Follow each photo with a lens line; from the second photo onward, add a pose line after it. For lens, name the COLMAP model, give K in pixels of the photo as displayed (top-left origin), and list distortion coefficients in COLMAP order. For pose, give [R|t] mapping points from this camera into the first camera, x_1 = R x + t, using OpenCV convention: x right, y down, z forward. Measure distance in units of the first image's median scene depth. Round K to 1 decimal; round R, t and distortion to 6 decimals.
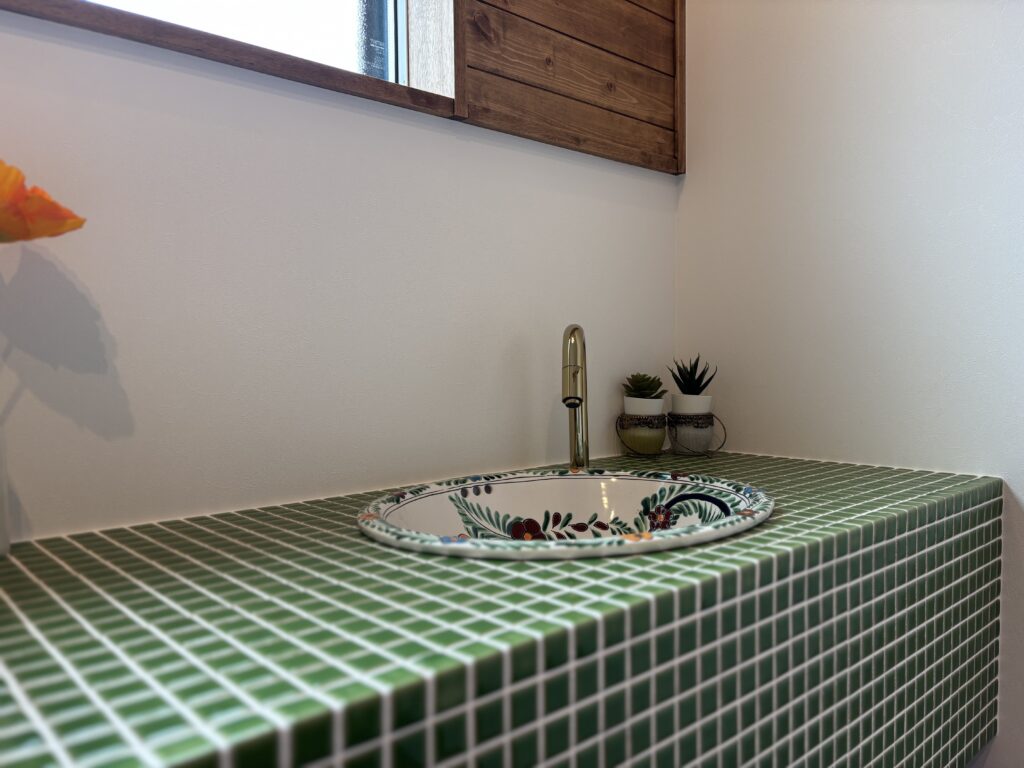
lens RADIAL K [[779.9, 0, 512.0], [0, 779.9, 384.0], [0, 0, 1]] dist [0.016879, -0.007625]
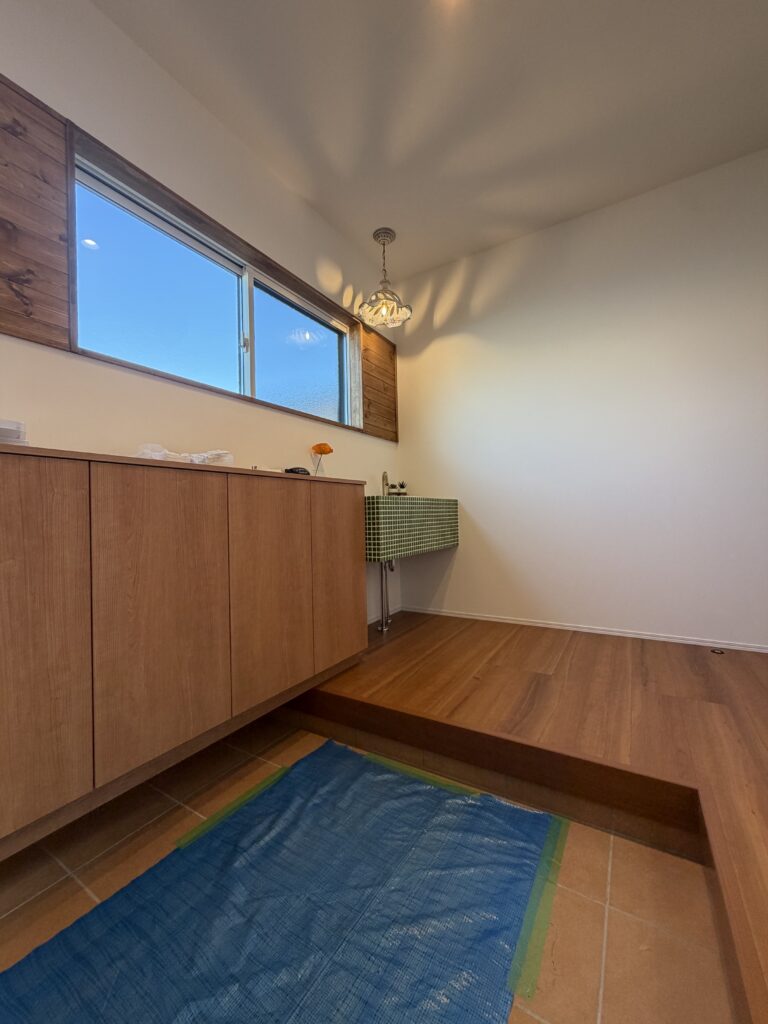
lens RADIAL K [[409.5, 0, 382.4], [0, 409.5, 507.0], [0, 0, 1]] dist [0.000210, -0.000004]
pose [[0.961199, -0.004541, 0.275820, -0.749600], [0.022677, 0.997781, -0.062599, 0.363278], [-0.274923, 0.066425, 0.959169, -1.764635]]
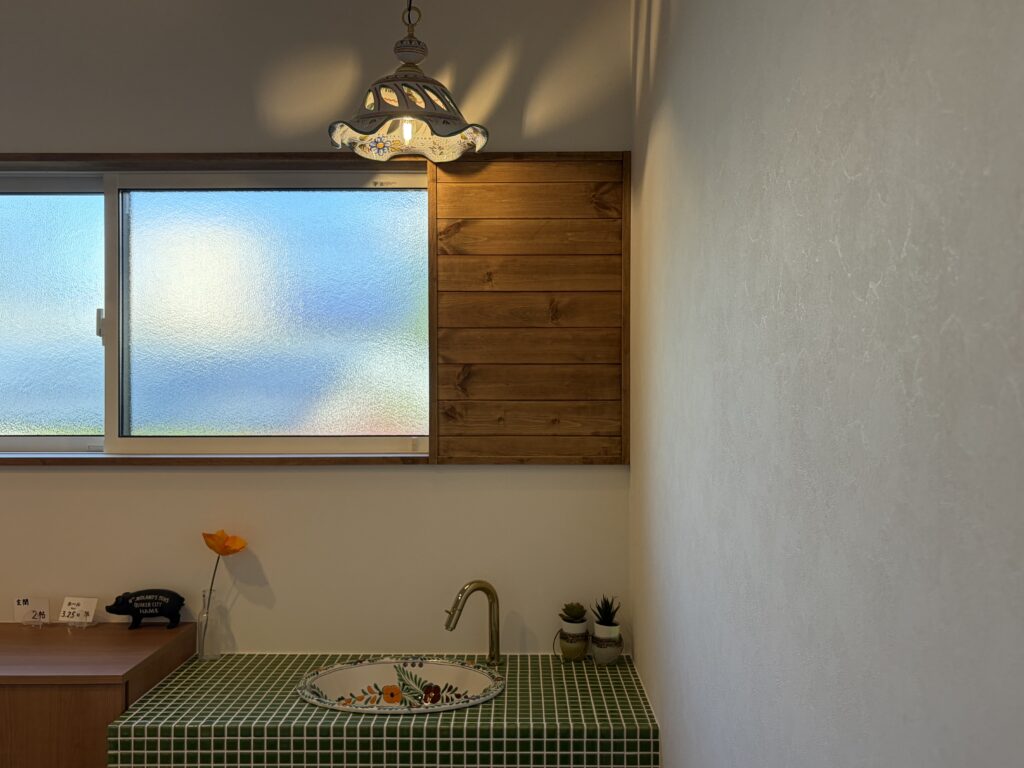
lens RADIAL K [[923.8, 0, 510.2], [0, 923.8, 380.0], [0, 0, 1]] dist [0.092904, -0.230997]
pose [[0.726099, 0.002185, -0.687587, 1.704991], [-0.031462, 0.999053, -0.030049, -0.506784], [0.686870, 0.043452, 0.725480, -0.555766]]
